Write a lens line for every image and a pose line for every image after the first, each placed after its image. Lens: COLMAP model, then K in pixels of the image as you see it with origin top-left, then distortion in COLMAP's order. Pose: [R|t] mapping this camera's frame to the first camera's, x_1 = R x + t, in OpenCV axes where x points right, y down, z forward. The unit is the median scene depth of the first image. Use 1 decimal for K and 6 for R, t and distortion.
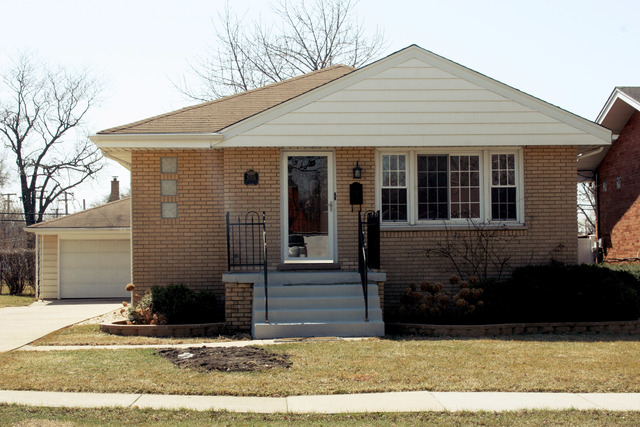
lens RADIAL K [[1341.2, 0, 320.4], [0, 1341.2, 212.5], [0, 0, 1]] dist [0.033352, 0.000000]
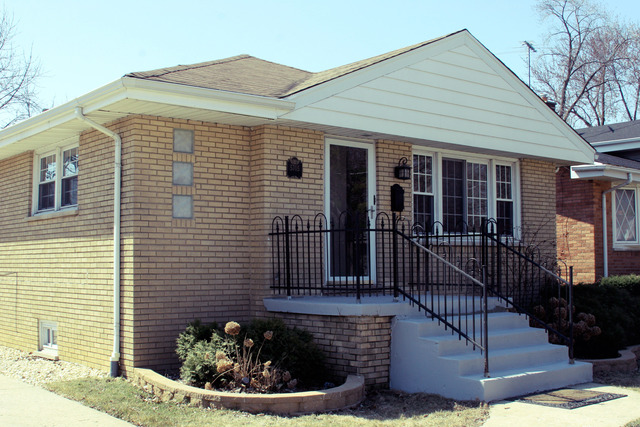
lens RADIAL K [[817.9, 0, 319.5], [0, 817.9, 214.3], [0, 0, 1]] dist [-0.135720, 0.000000]
pose [[0.793419, 0.045839, 0.606947, -0.310621], [-0.026599, 0.998819, -0.040665, 0.017159], [-0.608094, 0.016120, 0.793701, 0.635226]]
